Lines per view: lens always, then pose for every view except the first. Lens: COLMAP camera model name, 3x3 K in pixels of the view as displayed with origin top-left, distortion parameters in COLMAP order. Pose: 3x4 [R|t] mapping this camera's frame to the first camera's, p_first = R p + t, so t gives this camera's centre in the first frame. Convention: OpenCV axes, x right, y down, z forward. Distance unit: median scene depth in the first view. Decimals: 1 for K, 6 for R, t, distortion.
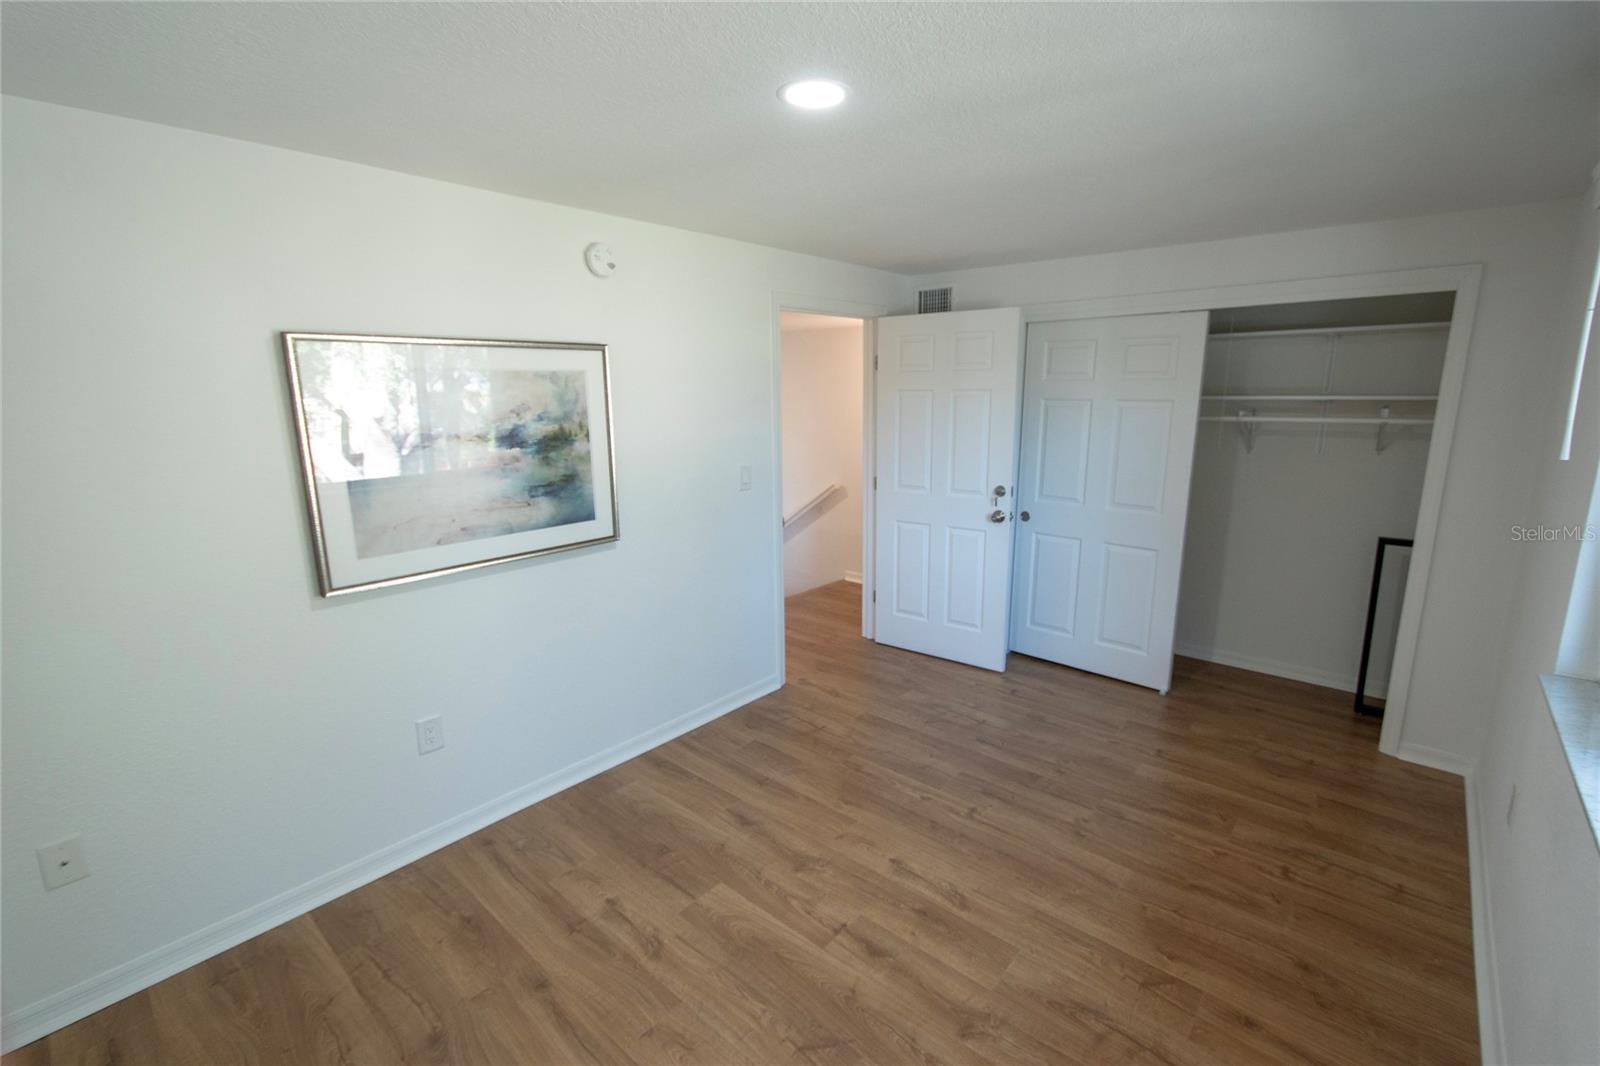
lens RADIAL K [[699.5, 0, 798.5], [0, 699.5, 530.1], [0, 0, 1]] dist [0.007013, -0.001605]
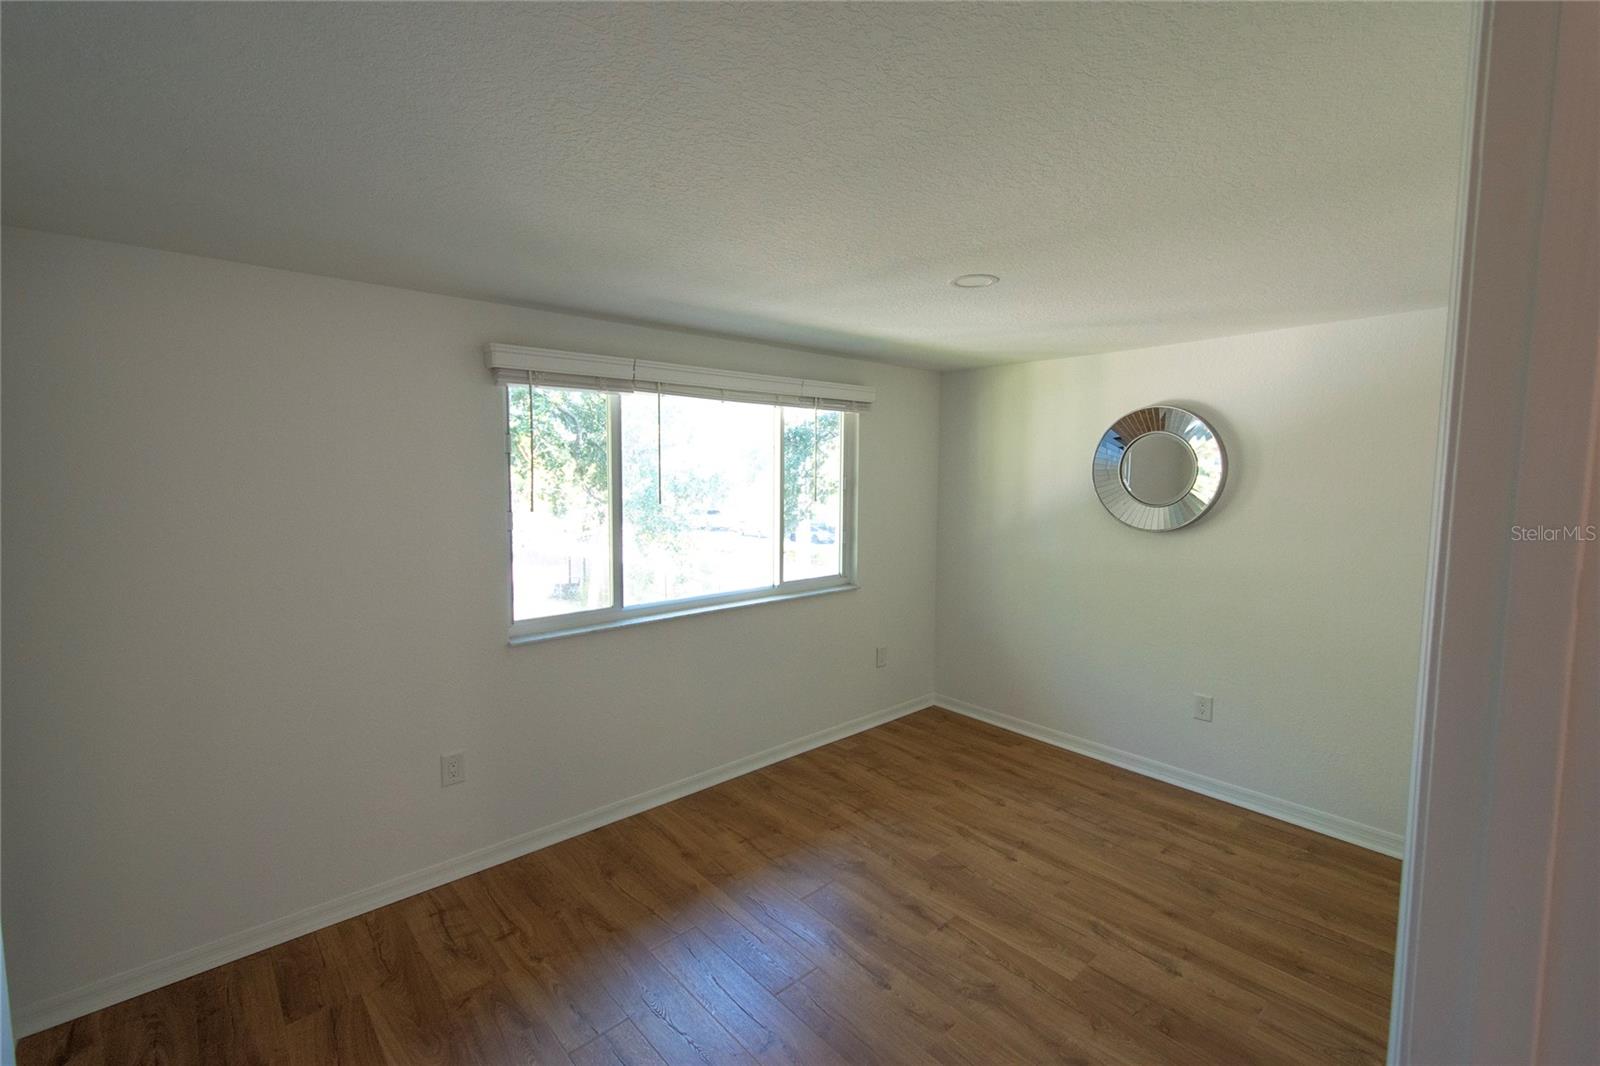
lens RADIAL K [[699.5, 0, 797.4], [0, 699.5, 532.9], [0, 0, 1]] dist [0.007013, -0.001605]
pose [[-0.993459, -0.011145, 0.113644, 0.164383], [0.023149, 0.954905, 0.296008, -0.387602], [-0.111819, 0.296703, -0.948401, 1.821677]]
